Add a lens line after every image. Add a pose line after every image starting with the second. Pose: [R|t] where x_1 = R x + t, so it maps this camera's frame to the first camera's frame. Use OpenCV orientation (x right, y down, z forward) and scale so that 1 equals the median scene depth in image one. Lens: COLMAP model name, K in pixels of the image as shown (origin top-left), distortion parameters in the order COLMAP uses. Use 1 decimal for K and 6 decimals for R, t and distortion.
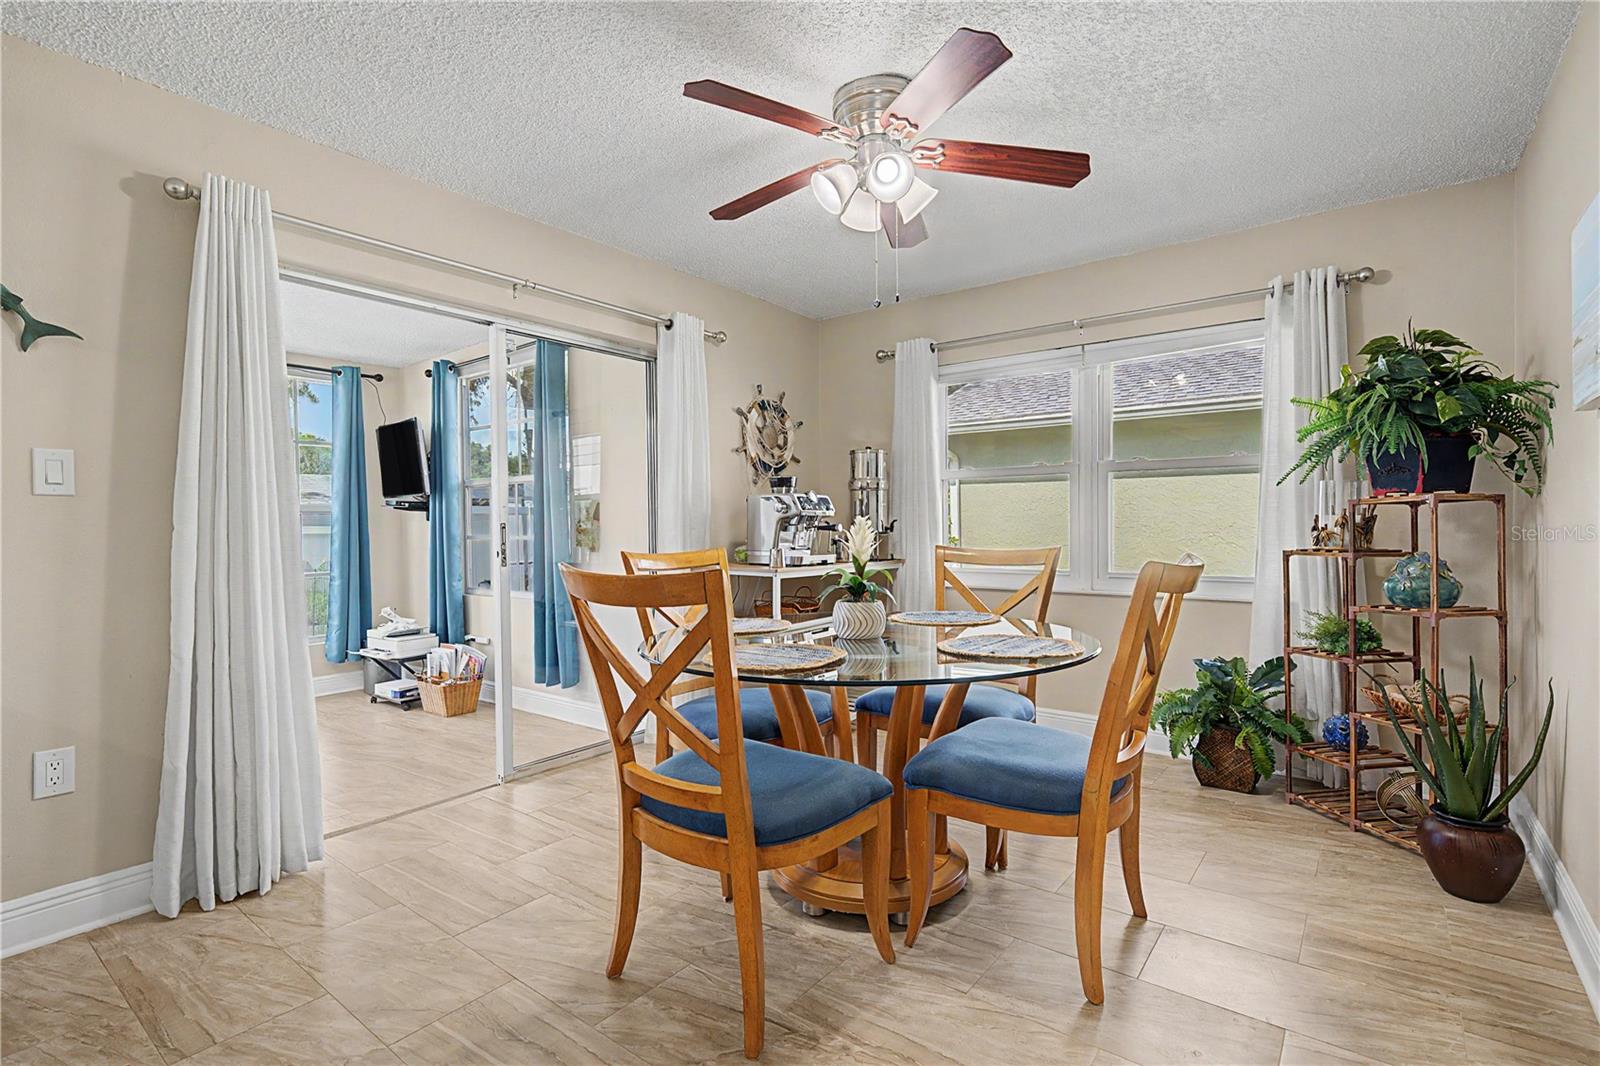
lens RADIAL K [[745.1, 0, 792.5], [0, 745.1, 527.8], [0, 0, 1]] dist [0.002726, -0.001690]
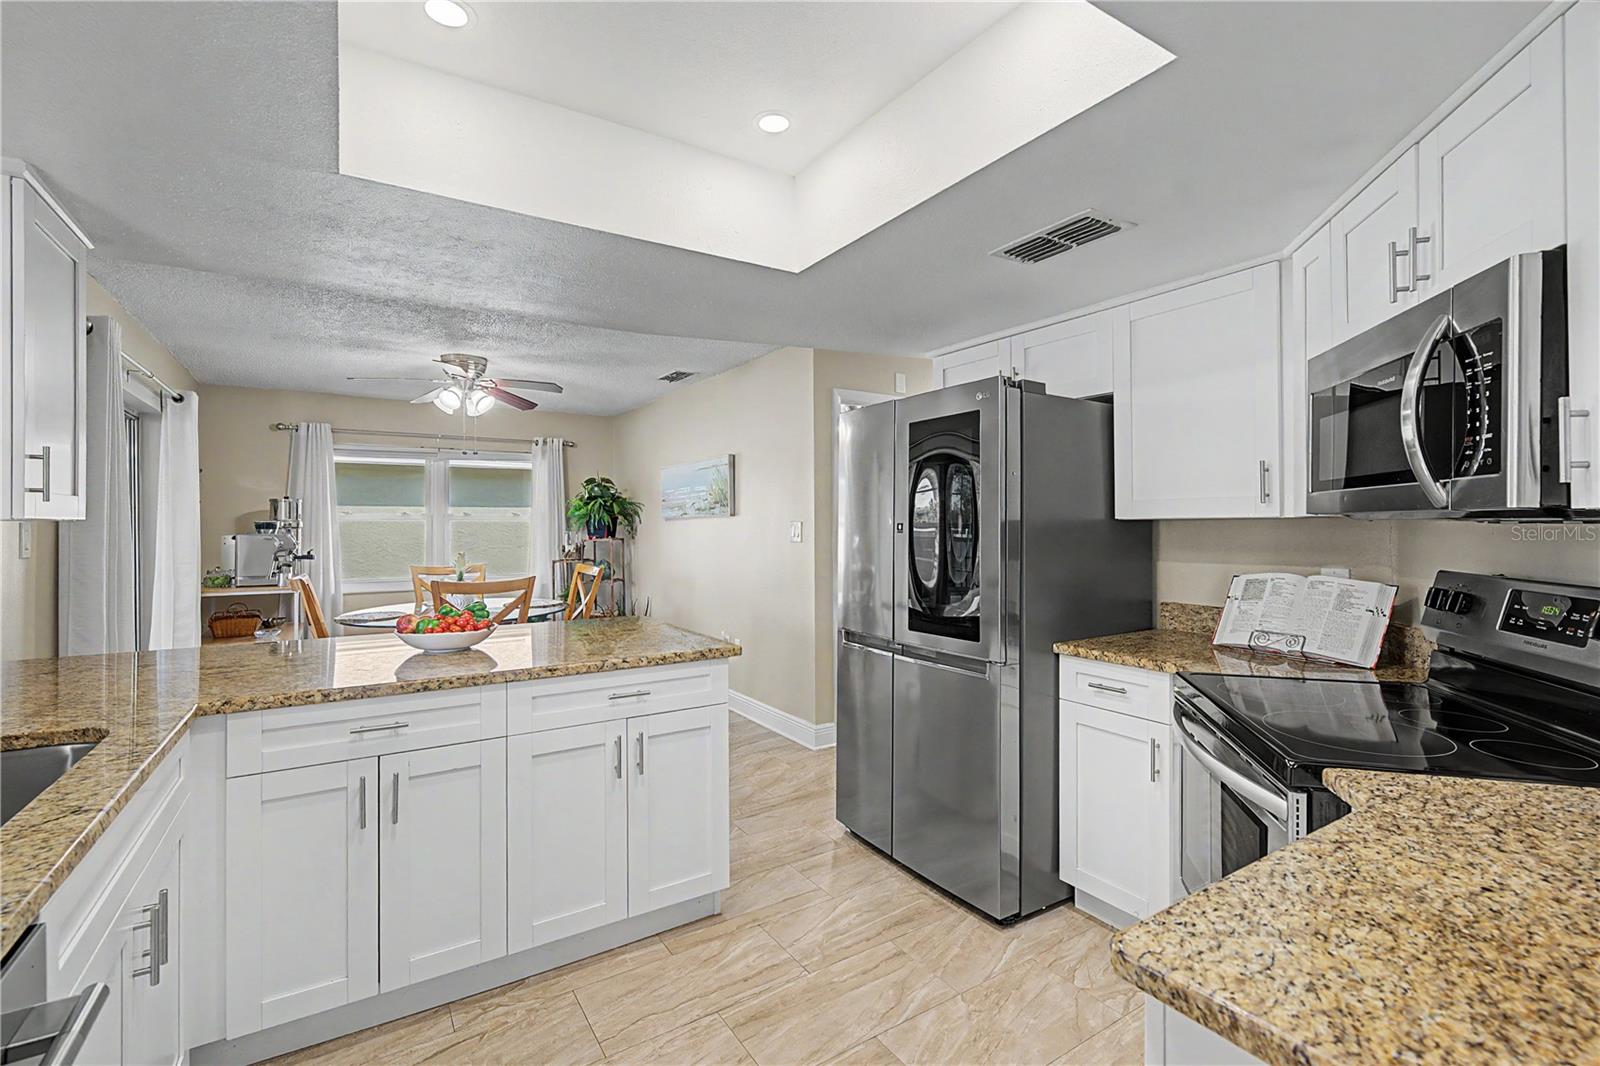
lens RADIAL K [[708.8, 0, 796.4], [0, 708.8, 519.5], [0, 0, 1]] dist [-0.002474, 0.001225]
pose [[0.341465, 0.014192, 0.939787, -1.065993], [0.007397, 0.999814, -0.017785, -0.048605], [-0.939865, 0.013024, 0.341296, -0.428446]]
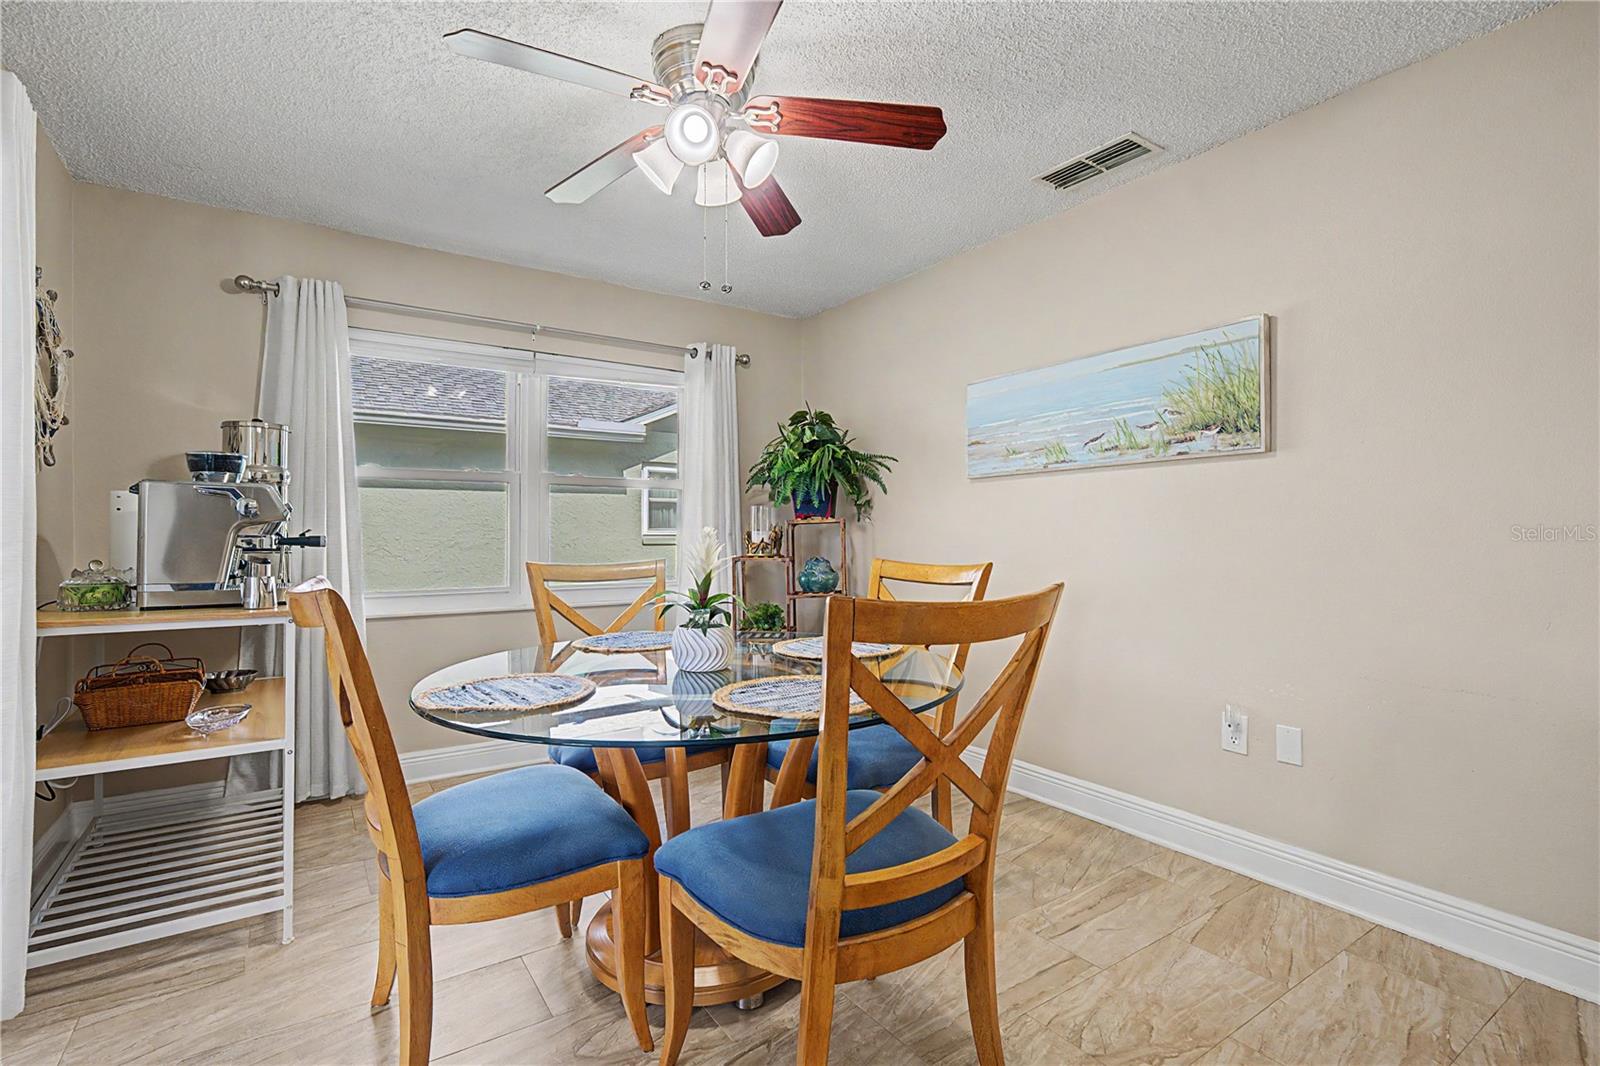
lens RADIAL K [[739.9, 0, 792.3], [0, 739.9, 530.6], [0, 0, 1]] dist [-0.001211, -0.000406]
pose [[0.317104, 0.013415, 0.948296, -0.490645], [0.003930, 0.999873, -0.015459, 0.002746], [-0.948383, 0.008629, 0.317011, 0.458388]]
